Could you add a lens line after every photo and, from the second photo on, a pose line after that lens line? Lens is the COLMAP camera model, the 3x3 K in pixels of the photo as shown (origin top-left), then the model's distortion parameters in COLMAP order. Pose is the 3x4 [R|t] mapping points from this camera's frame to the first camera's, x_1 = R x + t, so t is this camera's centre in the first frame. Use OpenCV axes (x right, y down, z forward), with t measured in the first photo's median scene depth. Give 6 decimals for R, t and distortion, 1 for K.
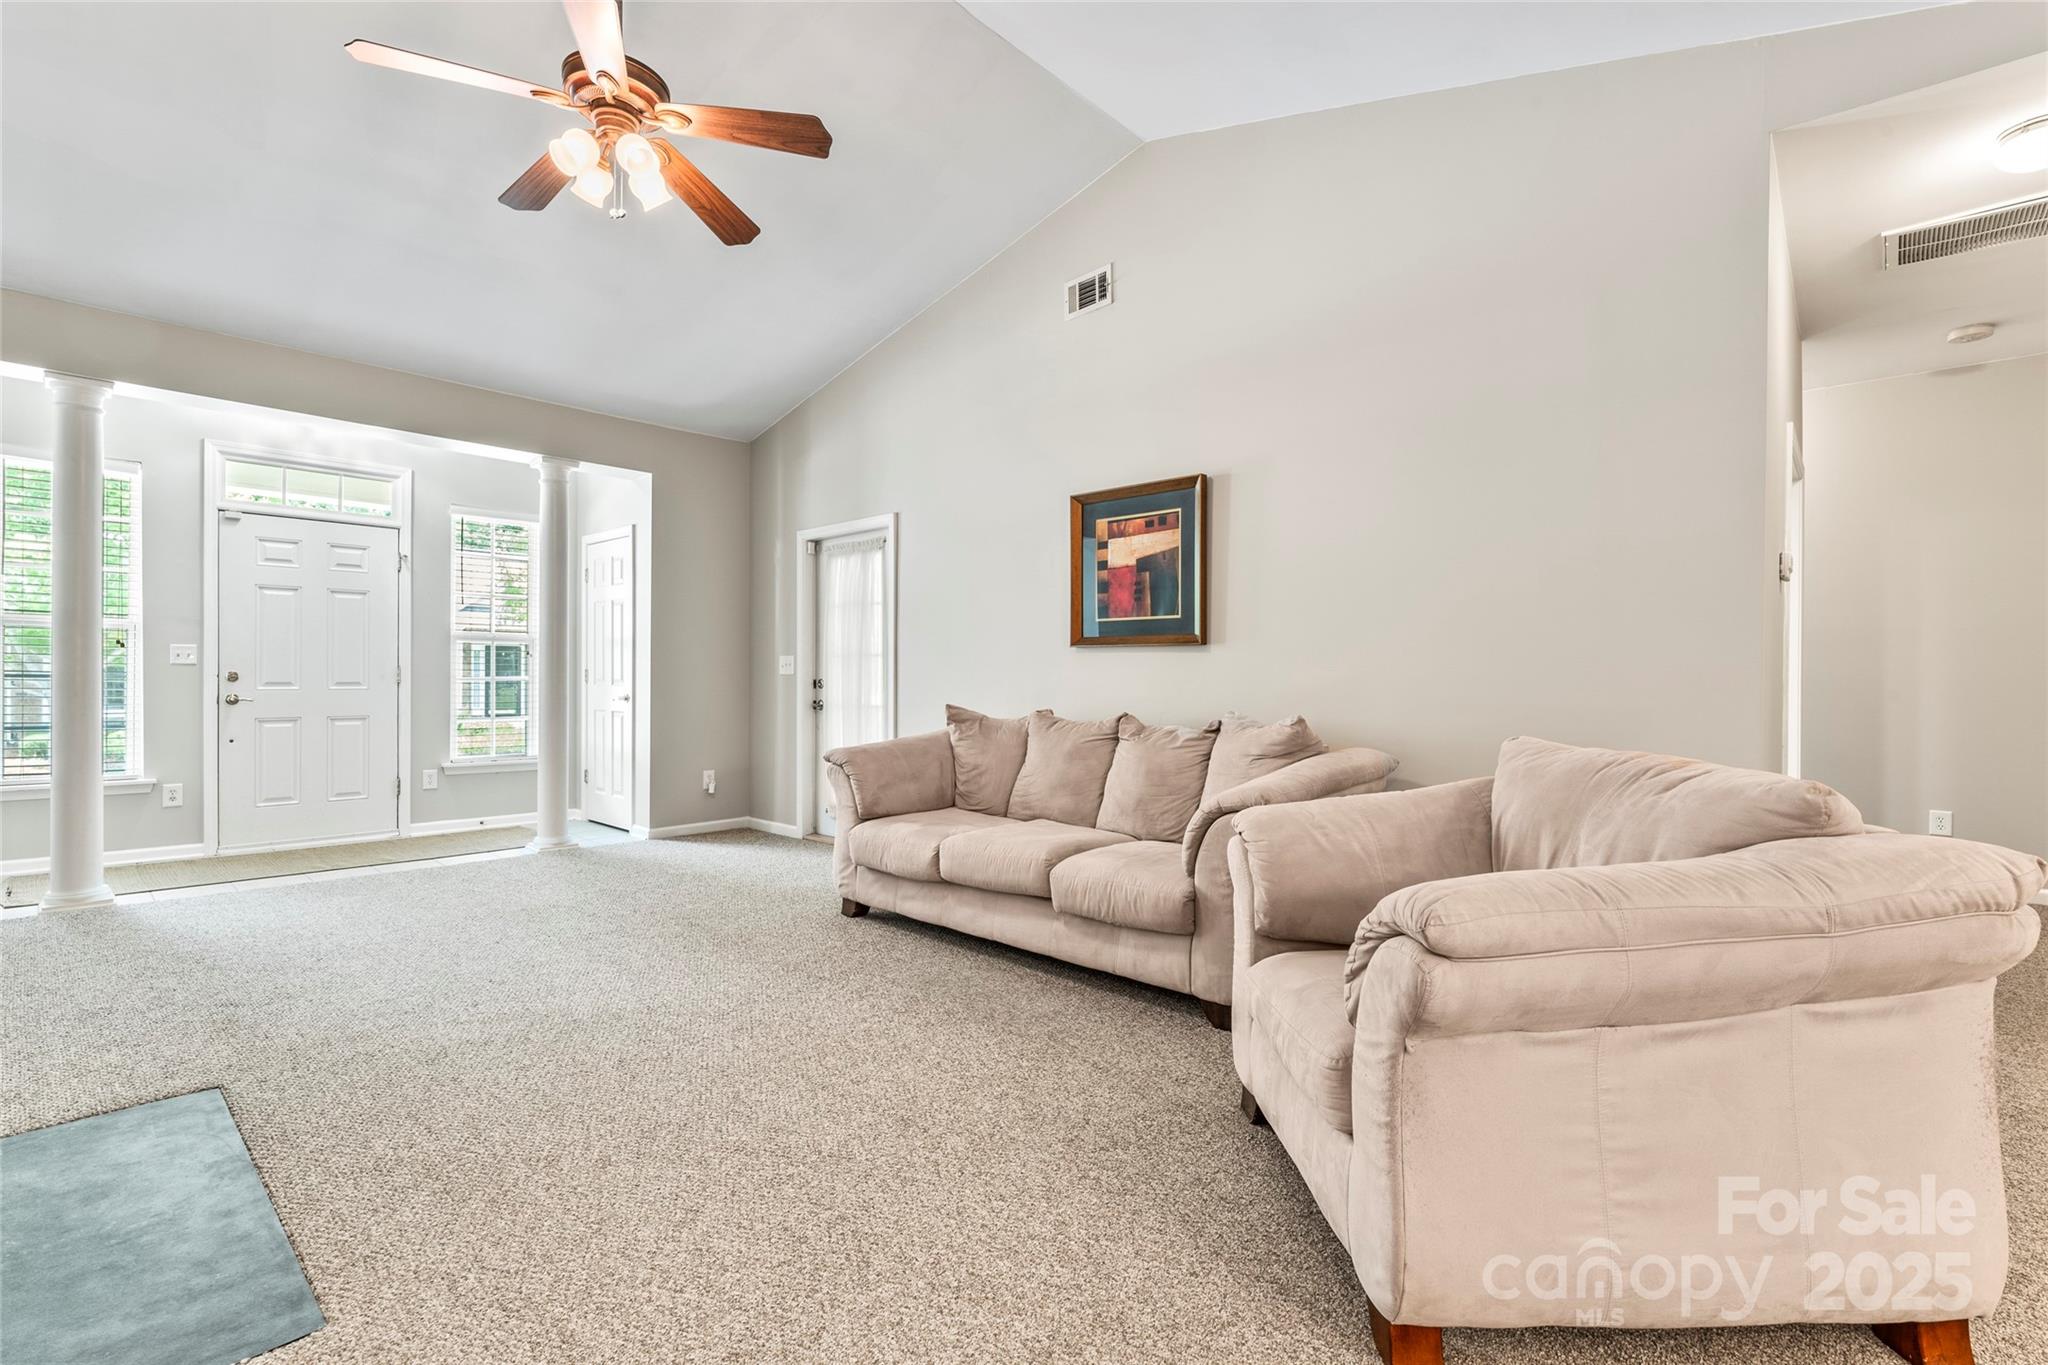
lens RADIAL K [[925.3, 0, 1024.4], [0, 925.3, 679.3], [0, 0, 1]] dist [-0.002255, -0.000197]
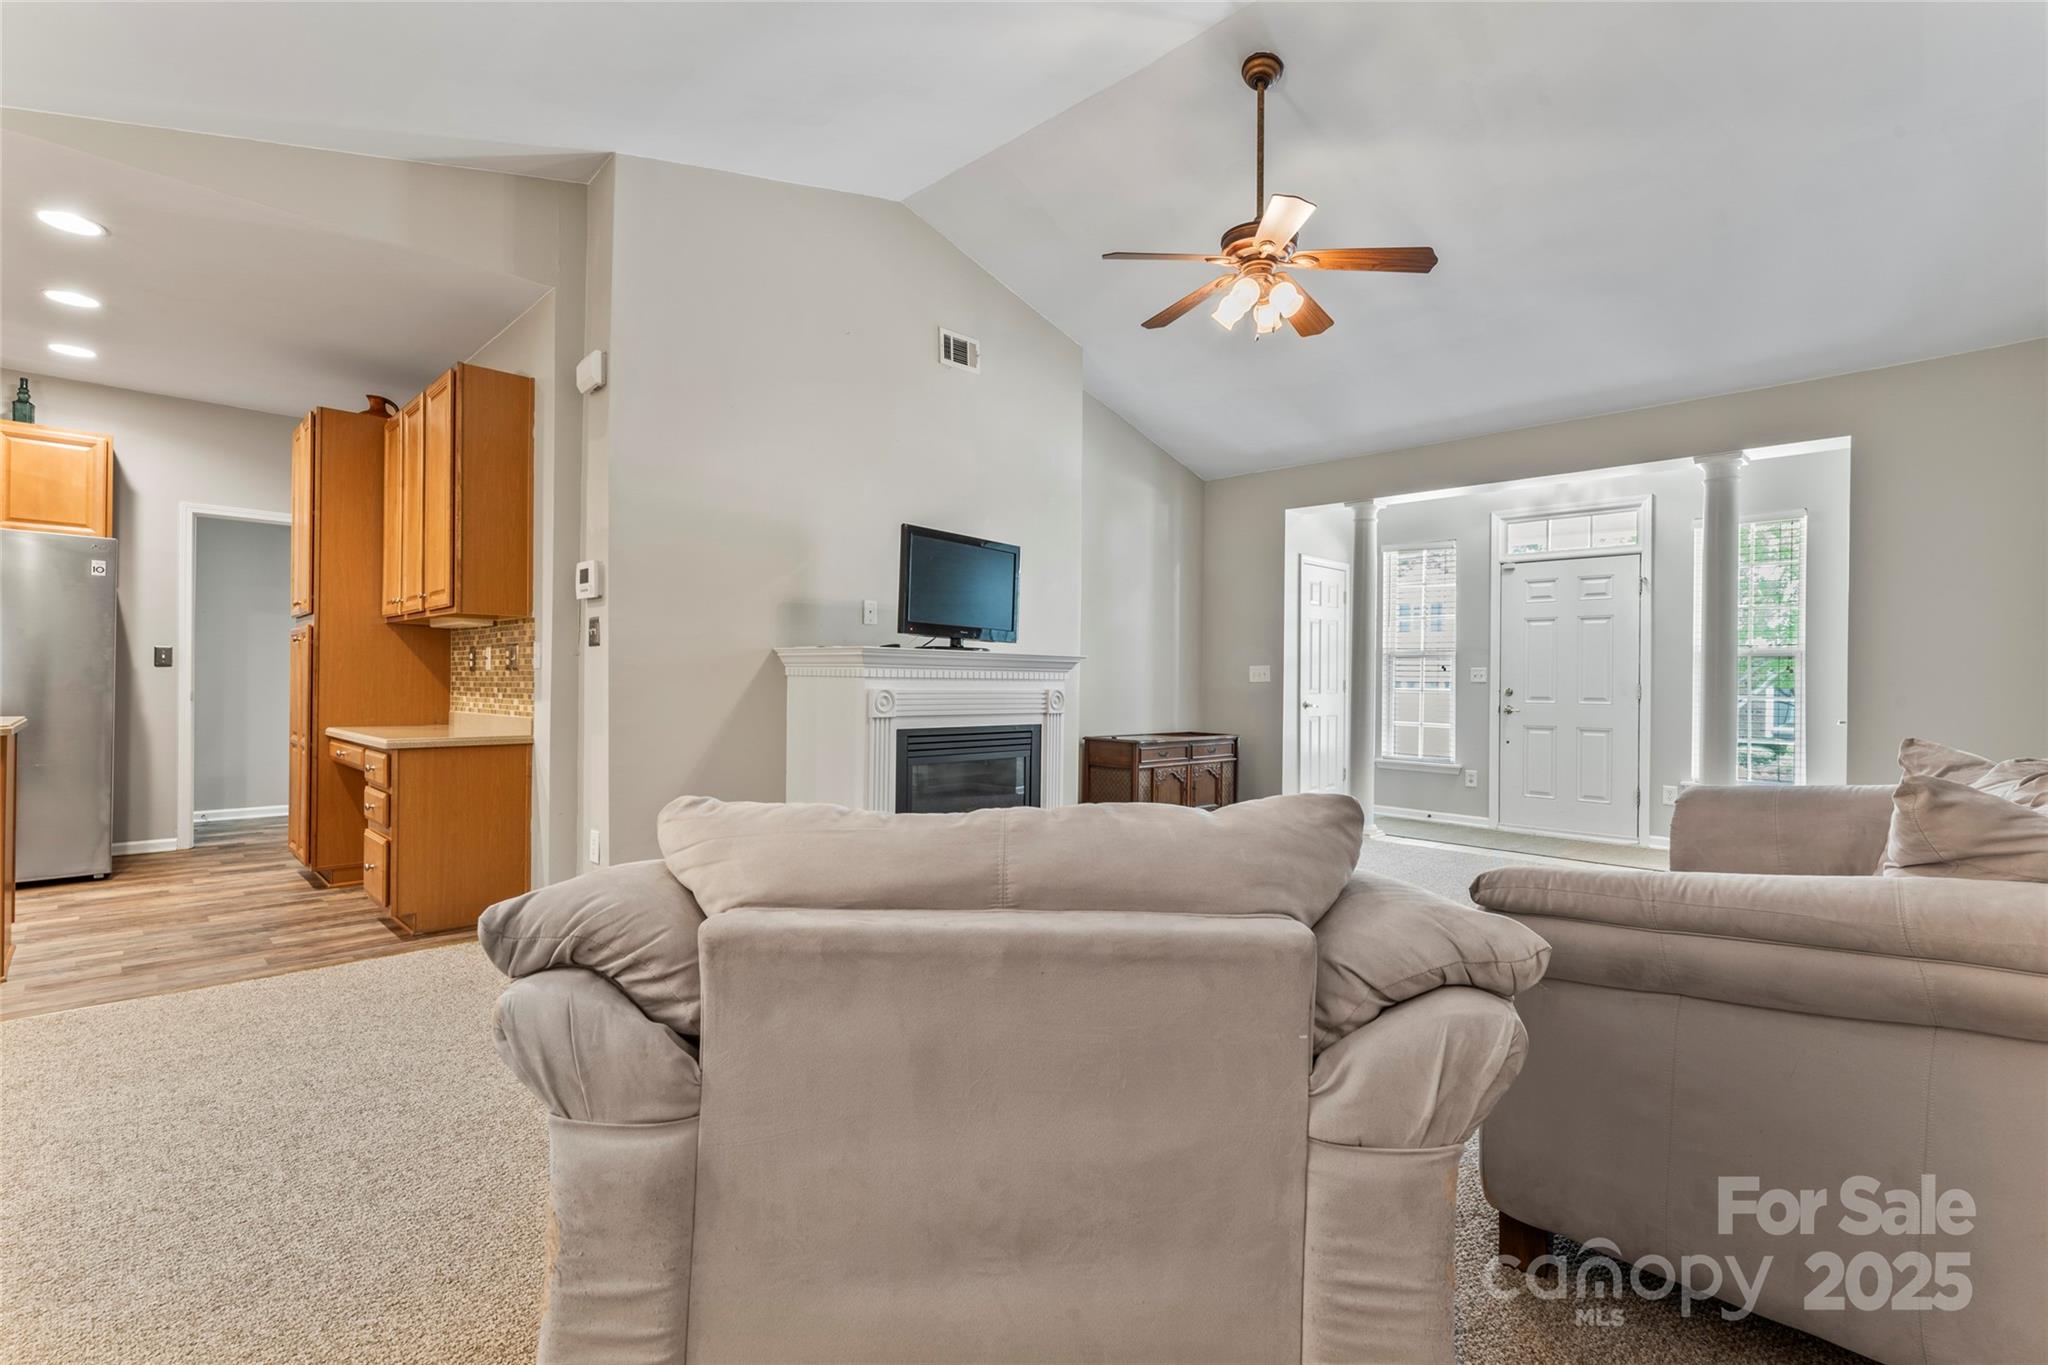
lens RADIAL K [[930.0, 0, 1024.0], [0, 930.0, 682.5], [0, 0, 1]] dist [0.011445, 0.000030]
pose [[-0.040058, -0.003863, -0.999190, 0.762319], [-0.013079, 0.999909, -0.003342, -0.005182], [0.999112, 0.012934, -0.040104, 0.621211]]
